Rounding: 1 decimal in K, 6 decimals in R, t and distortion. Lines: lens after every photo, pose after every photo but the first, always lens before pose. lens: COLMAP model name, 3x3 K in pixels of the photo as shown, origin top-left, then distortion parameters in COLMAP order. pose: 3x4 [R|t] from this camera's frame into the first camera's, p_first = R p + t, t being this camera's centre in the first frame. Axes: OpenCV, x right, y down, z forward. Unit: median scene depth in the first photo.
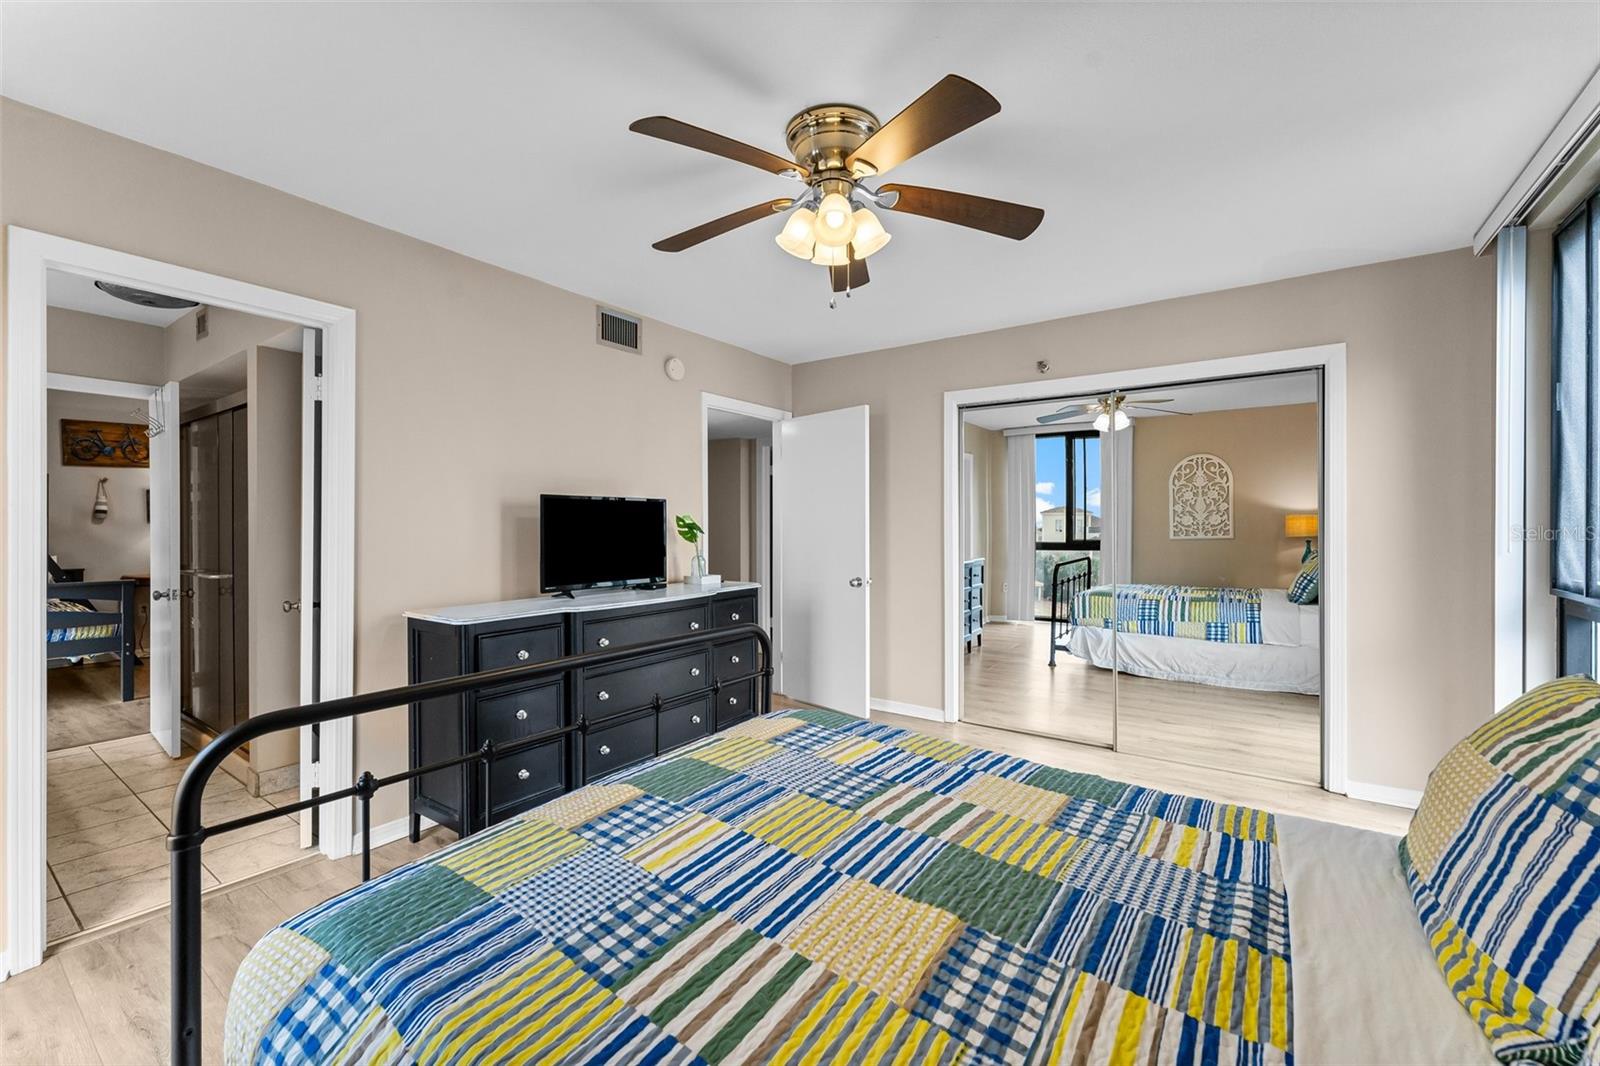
lens RADIAL K [[658.6, 0, 800.0], [0, 658.6, 533.0], [0, 0, 1]] dist [-0.001086, -0.000069]
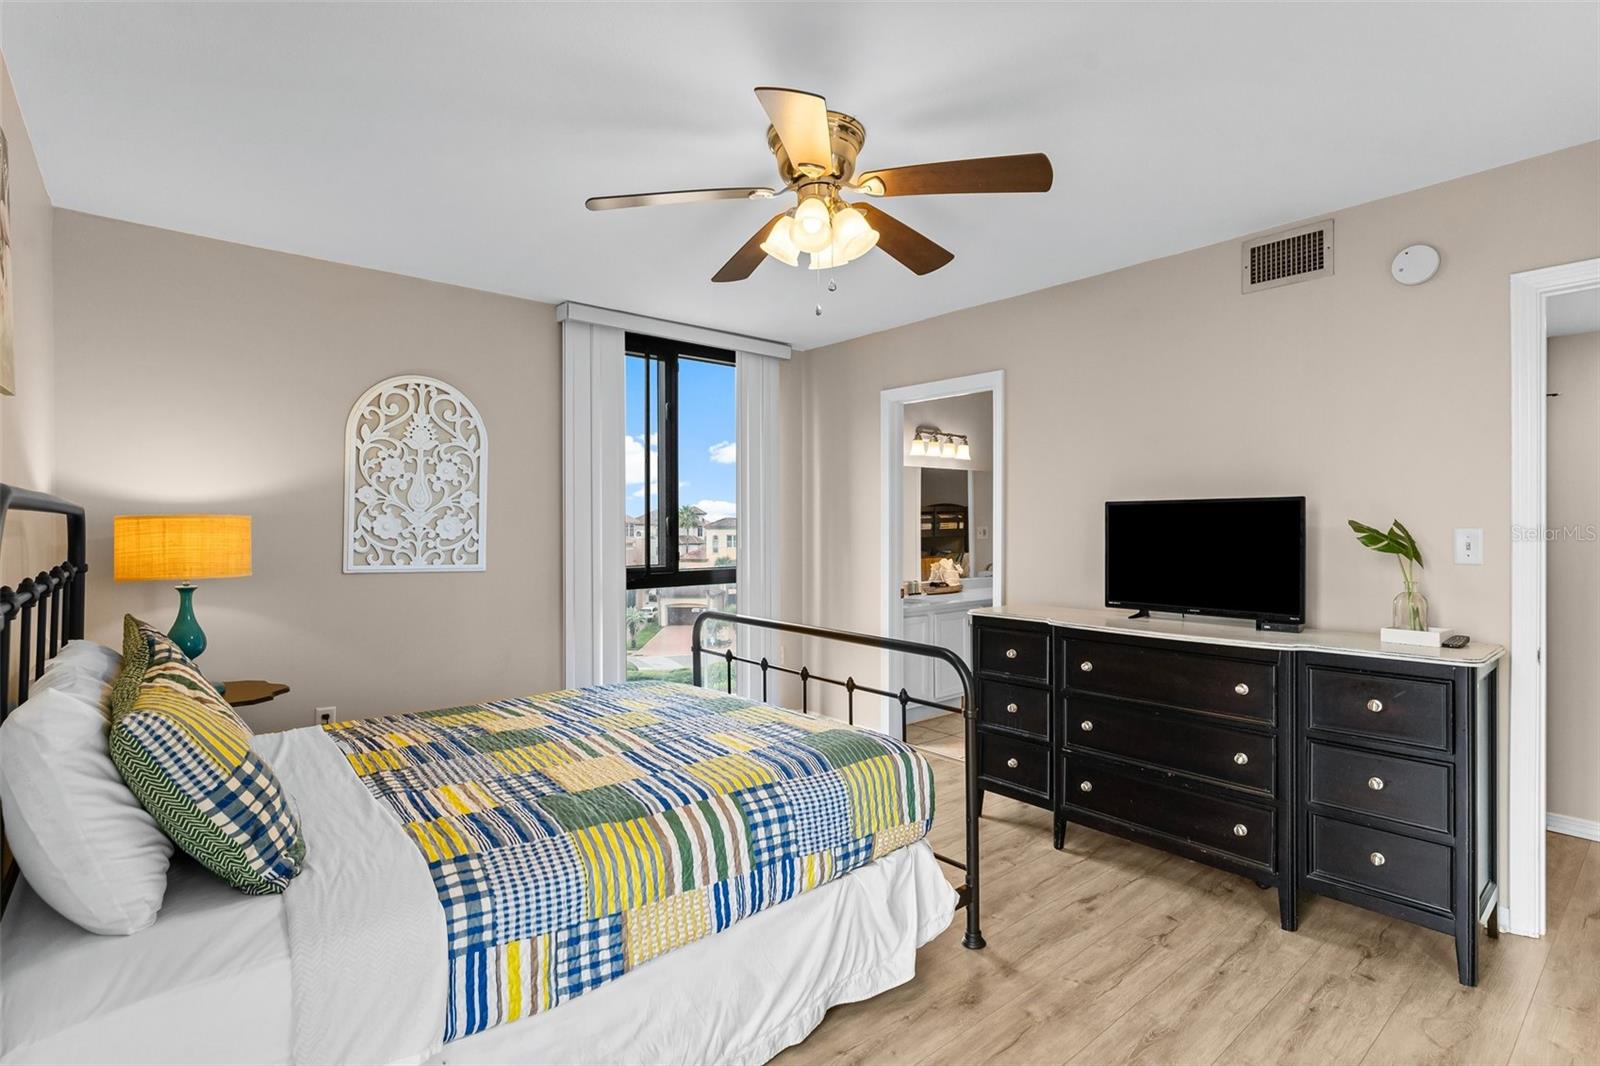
lens RADIAL K [[755.1, 0, 800.0], [0, 755.1, 533.0], [0, 0, 1]] dist [0.001691, 0.000100]
pose [[-0.255092, 0.010728, -0.966857, 1.396126], [-0.006190, 0.999900, 0.012727, -0.045007], [0.966897, 0.009232, -0.255000, 1.543359]]
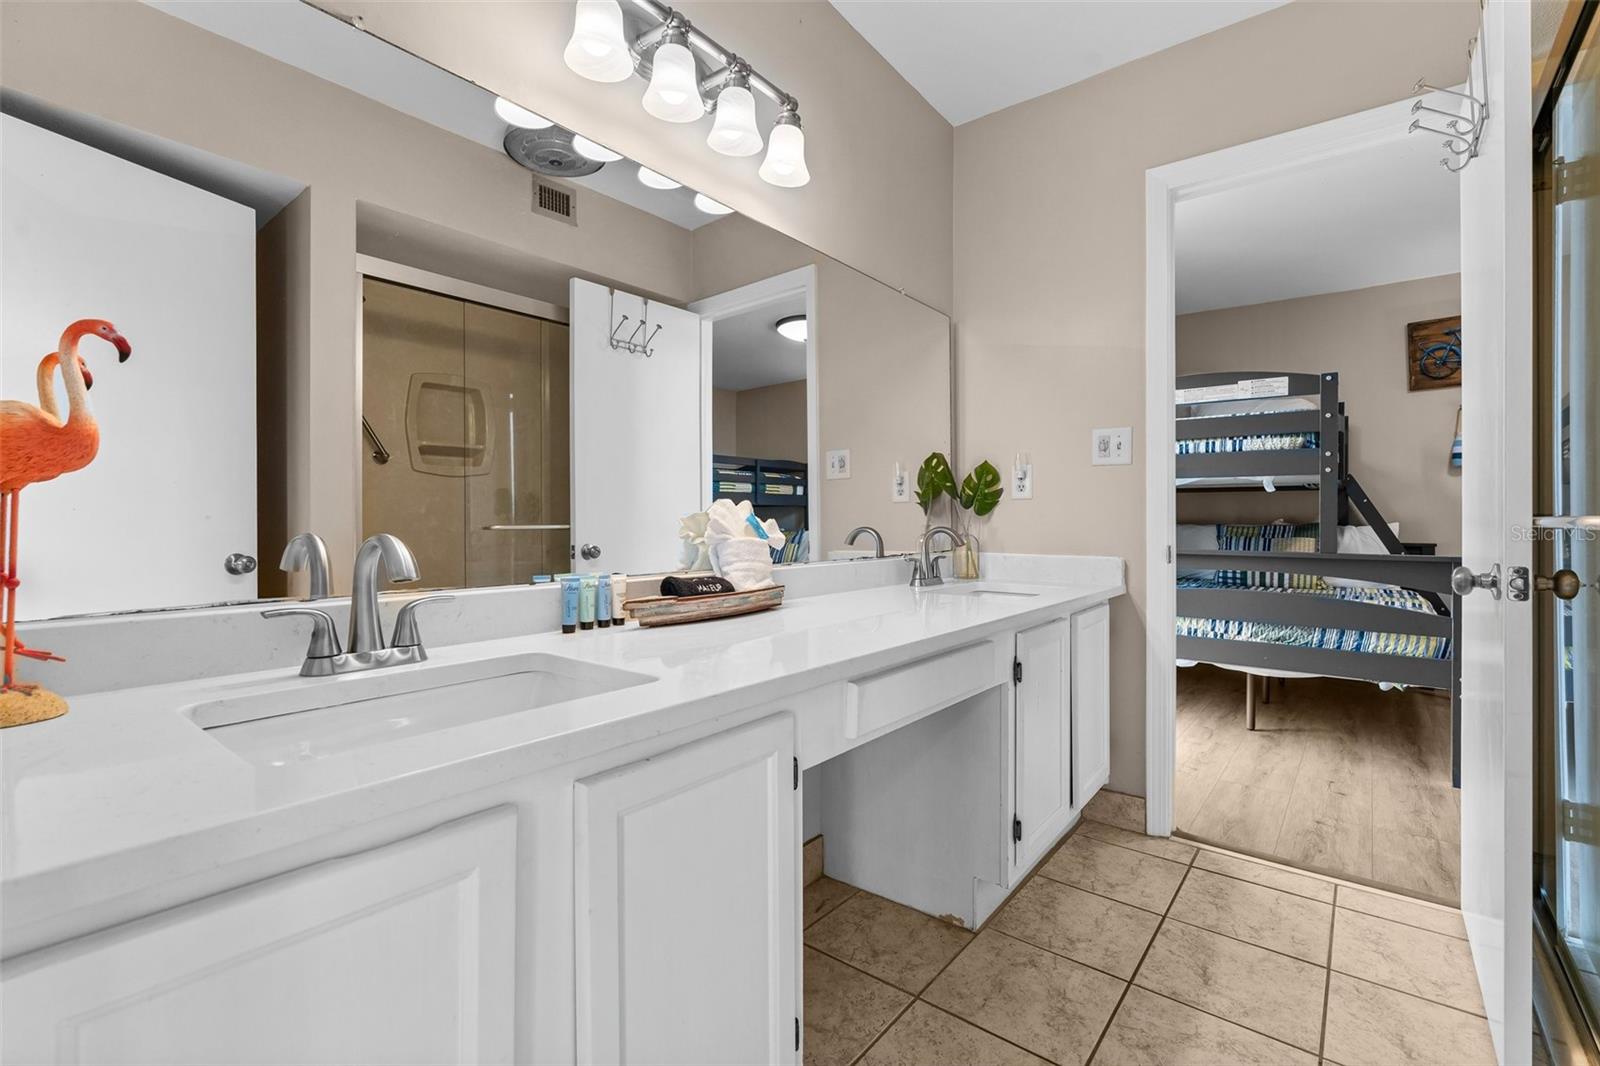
lens RADIAL K [[704.1, 0, 800.0], [0, 704.1, 533.0], [0, 0, 1]] dist [-0.002305, -0.000405]
pose [[-0.055900, 0.011445, -0.998371, -1.259789], [-0.012655, 0.999846, 0.012171, 0.153246], [0.998356, 0.013315, -0.055746, 1.458112]]
